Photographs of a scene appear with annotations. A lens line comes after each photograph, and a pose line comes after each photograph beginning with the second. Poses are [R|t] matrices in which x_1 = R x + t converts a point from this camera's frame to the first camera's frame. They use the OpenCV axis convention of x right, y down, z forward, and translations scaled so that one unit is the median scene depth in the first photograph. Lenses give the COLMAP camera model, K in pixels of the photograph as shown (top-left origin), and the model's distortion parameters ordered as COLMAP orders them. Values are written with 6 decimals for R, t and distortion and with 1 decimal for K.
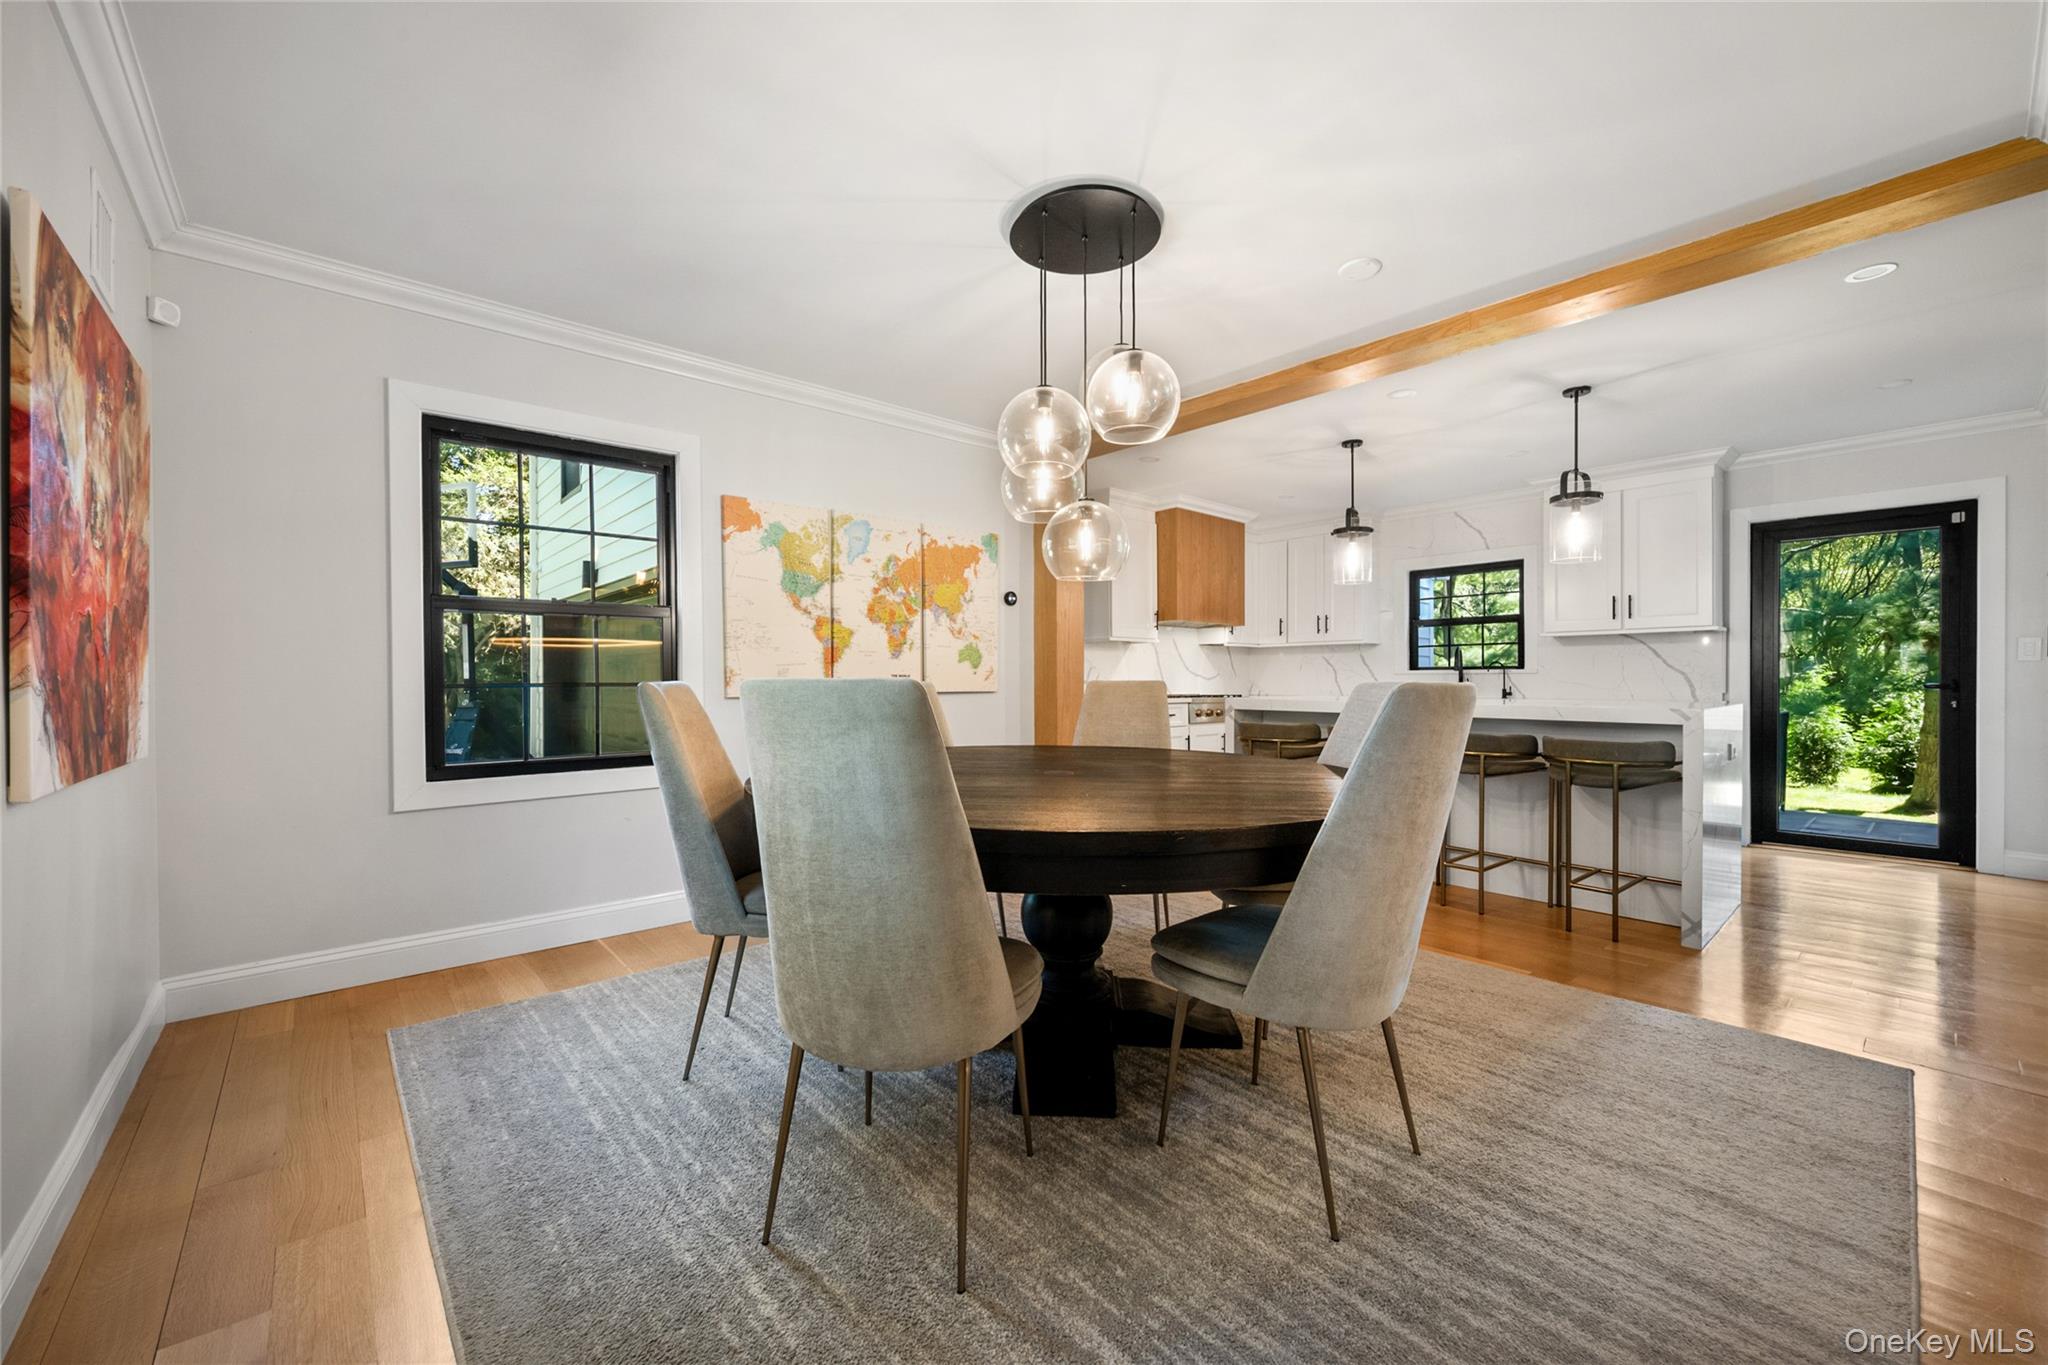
lens RADIAL K [[799.9, 0, 1024.0], [0, 799.9, 682.5], [0, 0, 1]] dist [-0.002722, -0.000556]
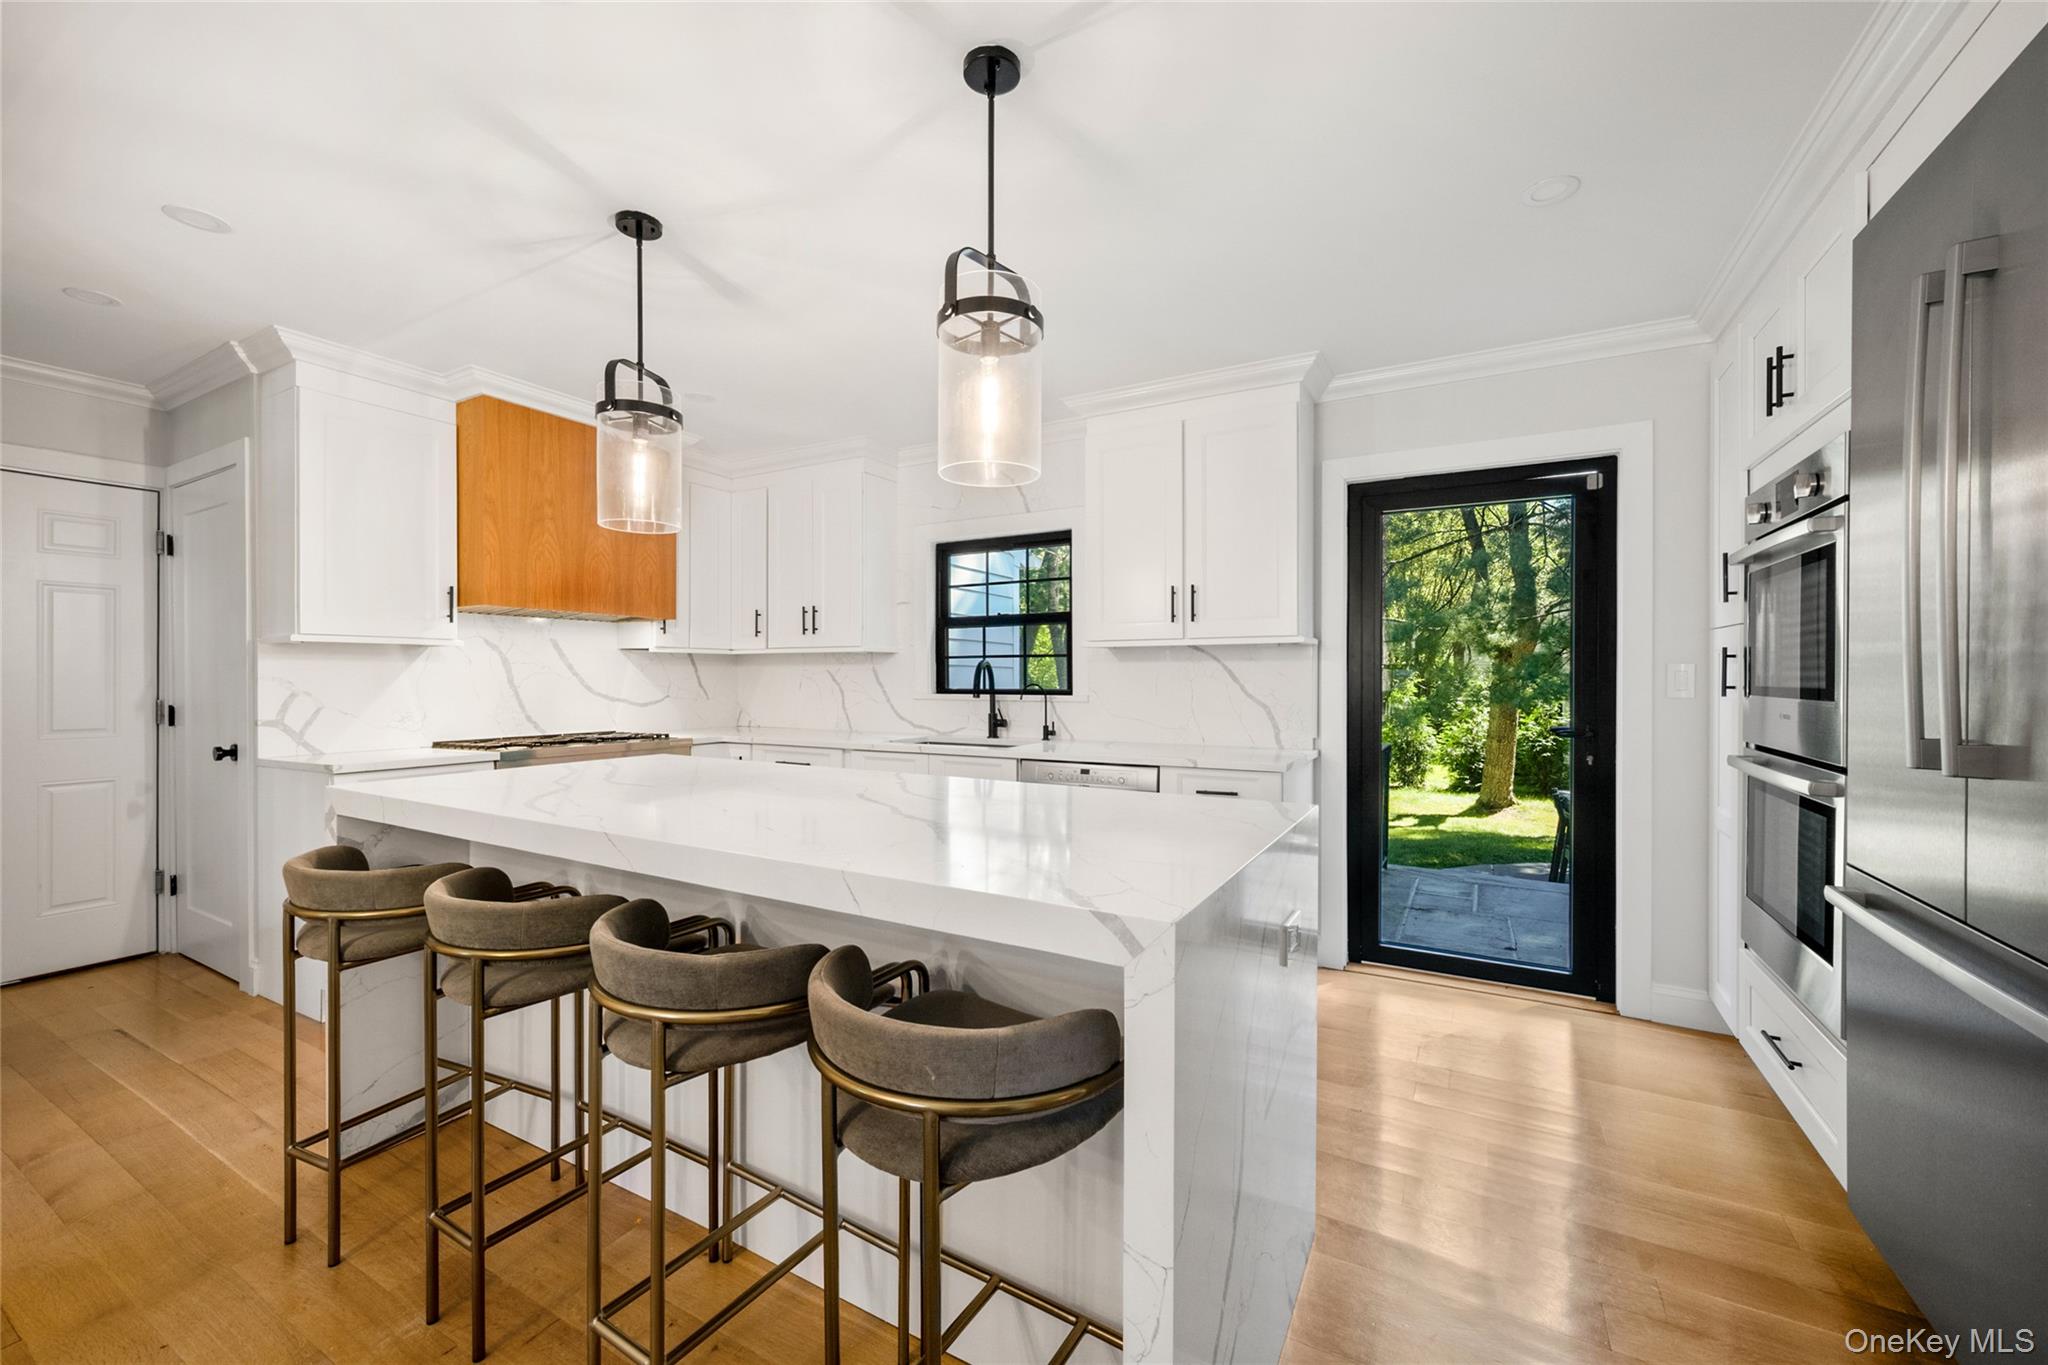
lens RADIAL K [[807.9, 0, 1026.3], [0, 807.9, 677.4], [0, 0, 1]] dist [0.002206, 0.000026]
pose [[0.941551, 0.002318, 0.336863, 0.328884], [-0.001345, 0.999994, -0.003123, -0.026582], [-0.336868, 0.002487, 0.941549, 0.346684]]
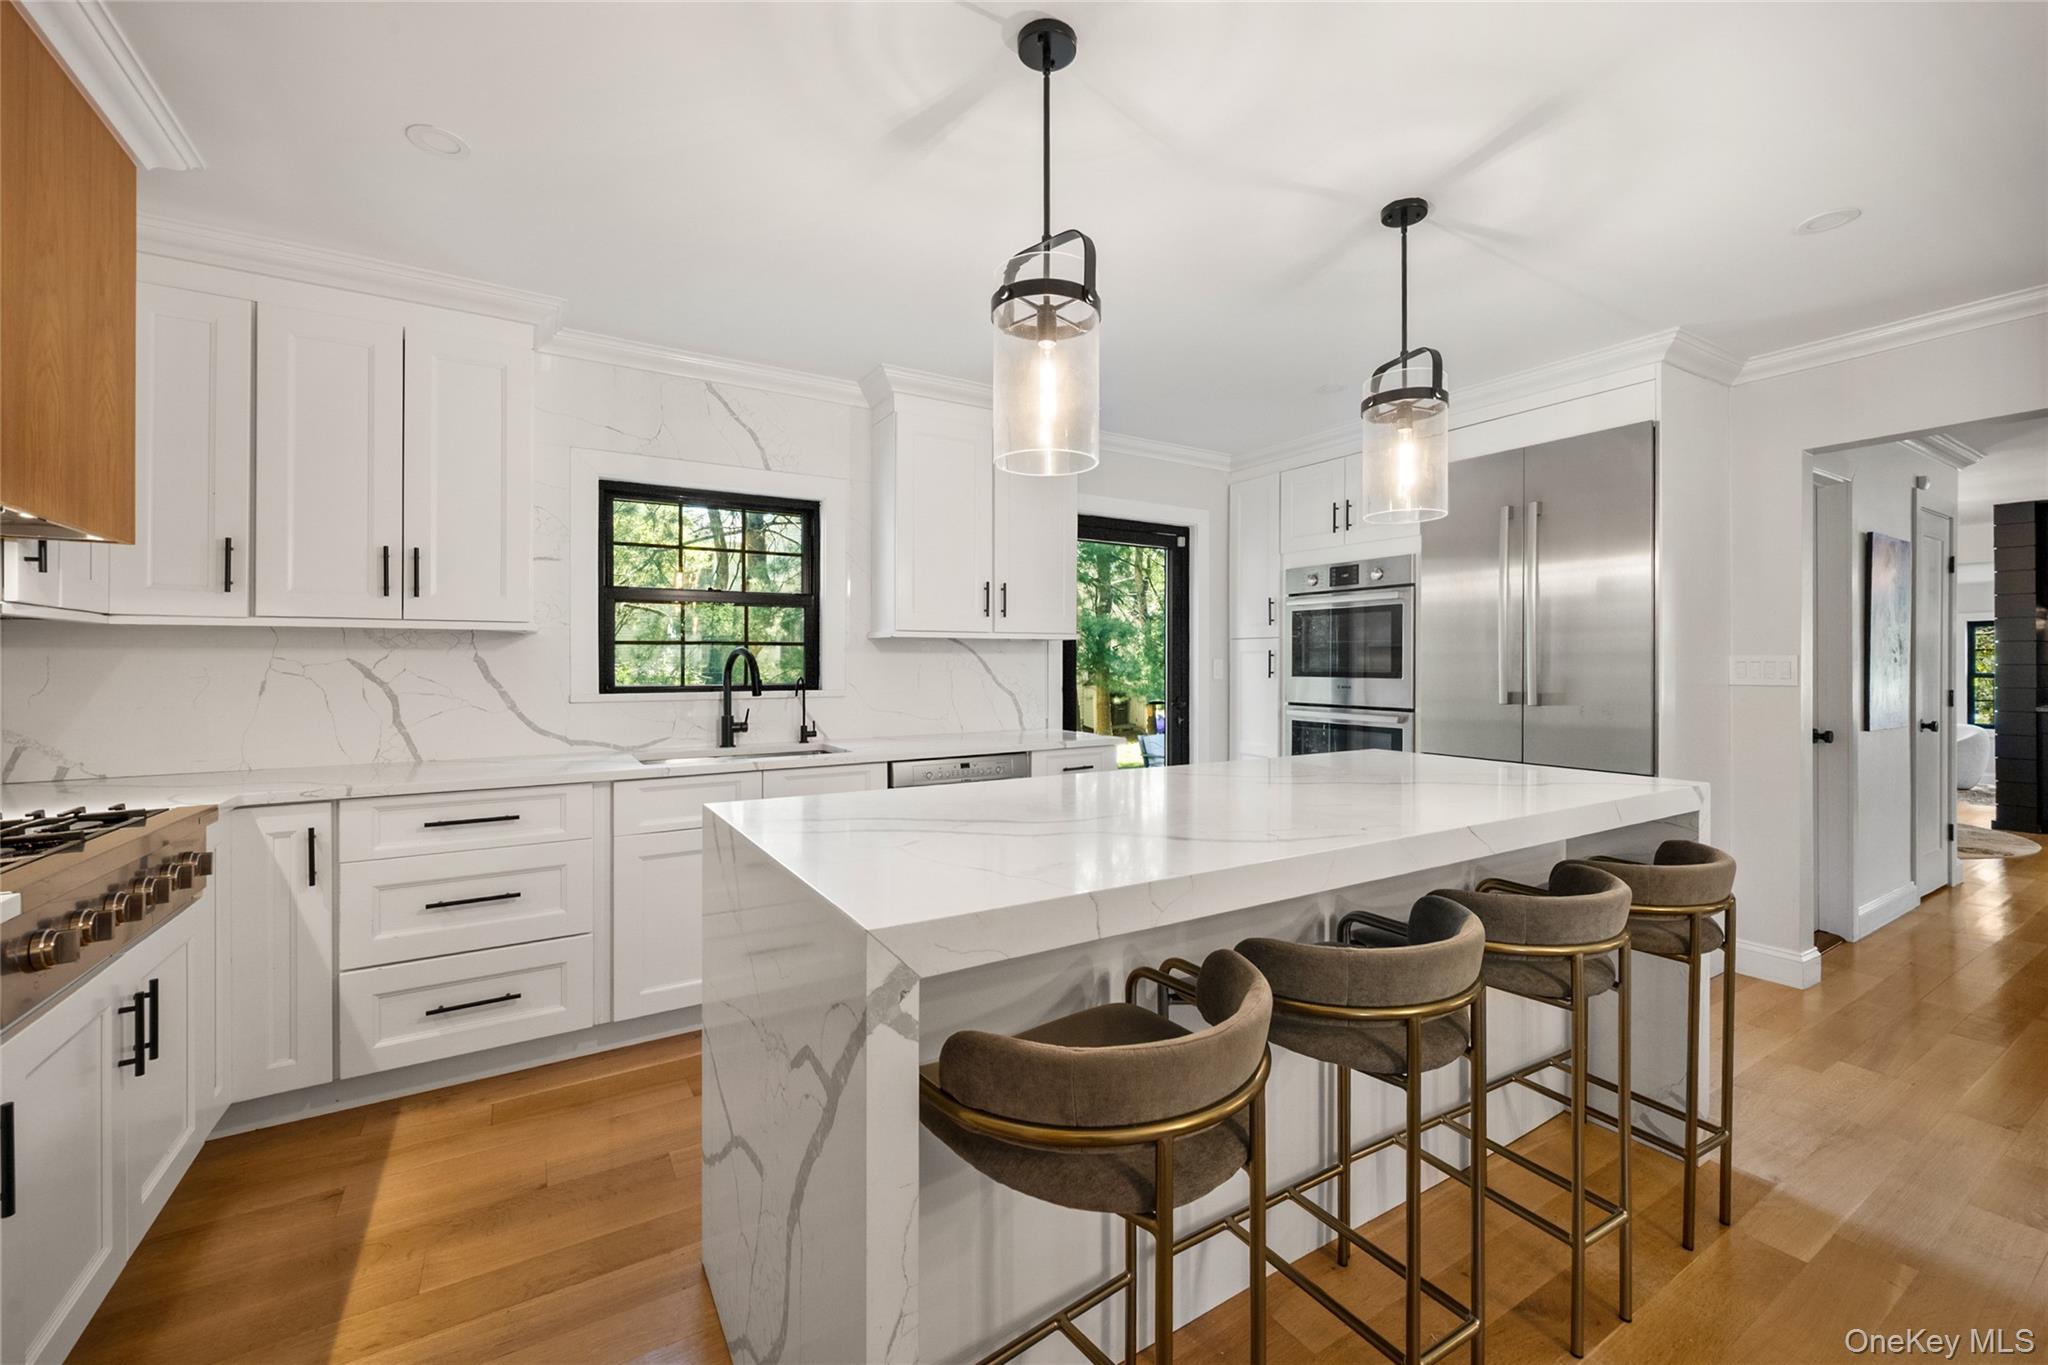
lens RADIAL K [[818.4, 0, 1031.3], [0, 818.4, 664.4], [0, 0, 1]] dist [-0.001441, -0.000188]
pose [[0.154637, 0.001410, 0.987970, 0.053706], [0.004887, 0.999986, -0.002192, -0.029850], [-0.987959, 0.005167, 0.154628, 0.682230]]
